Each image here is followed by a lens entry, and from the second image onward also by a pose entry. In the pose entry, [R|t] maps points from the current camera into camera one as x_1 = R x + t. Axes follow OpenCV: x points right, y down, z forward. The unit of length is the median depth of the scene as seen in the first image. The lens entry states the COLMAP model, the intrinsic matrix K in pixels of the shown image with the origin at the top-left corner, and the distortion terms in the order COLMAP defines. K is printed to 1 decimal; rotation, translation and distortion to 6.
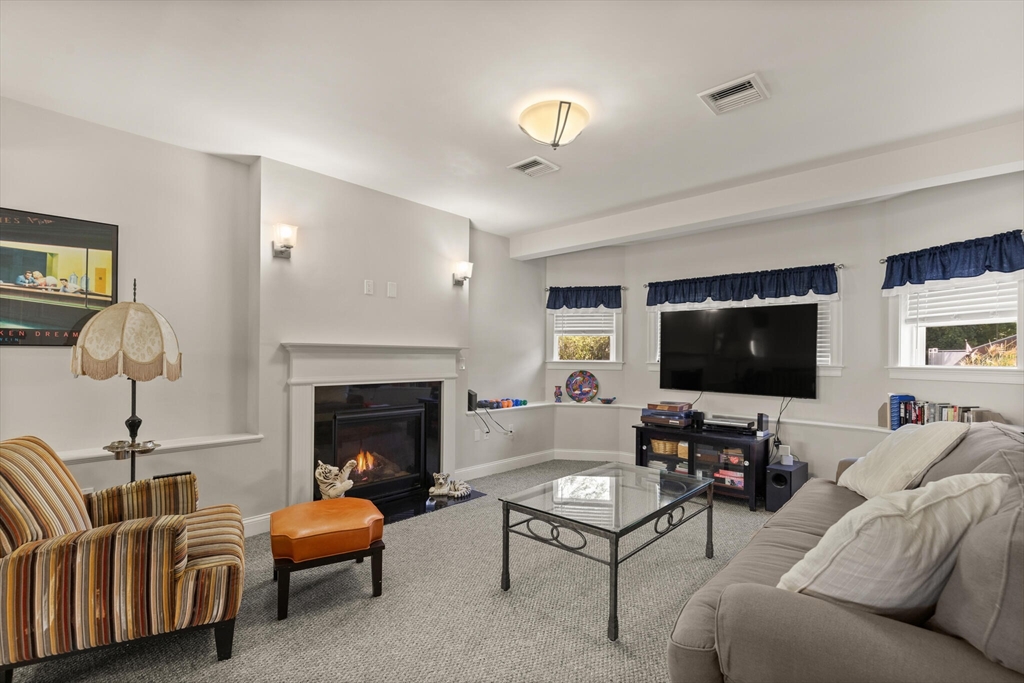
lens RADIAL K [[469.1, 0, 511.5], [0, 469.1, 349.1], [0, 0, 1]] dist [0.008207, -0.001809]
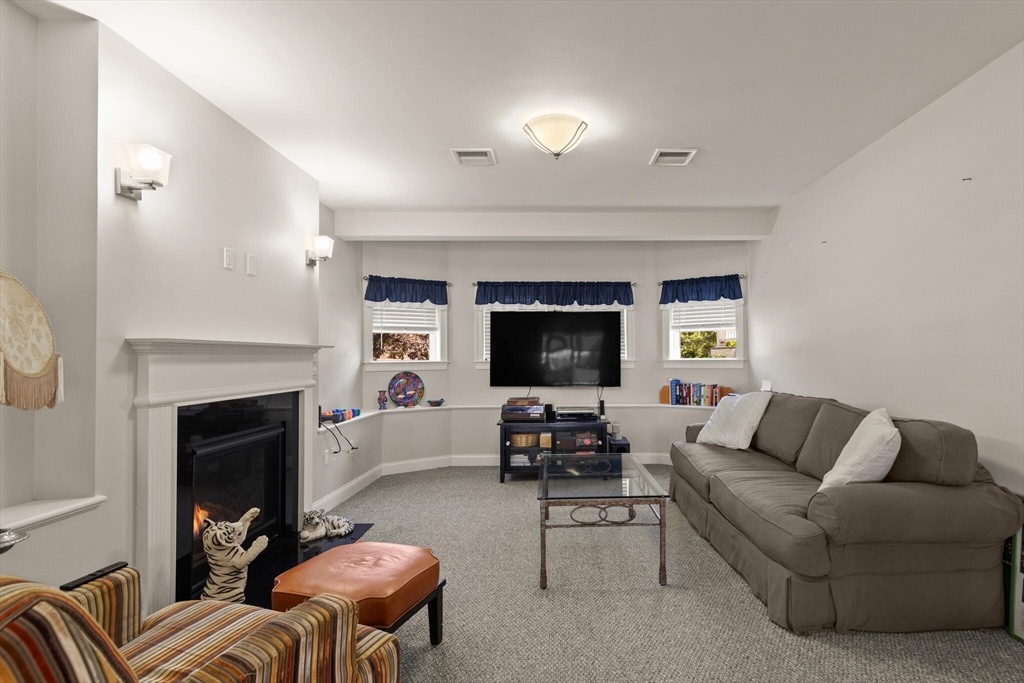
lens RADIAL K [[556.4, 0, 512.3], [0, 556.4, 337.7], [0, 0, 1]] dist [0.001038, 0.000261]
pose [[0.708040, 0.010938, 0.706088, -0.608864], [0.002277, 0.999839, -0.017771, -0.000054], [-0.706169, 0.014191, 0.707901, 0.135664]]
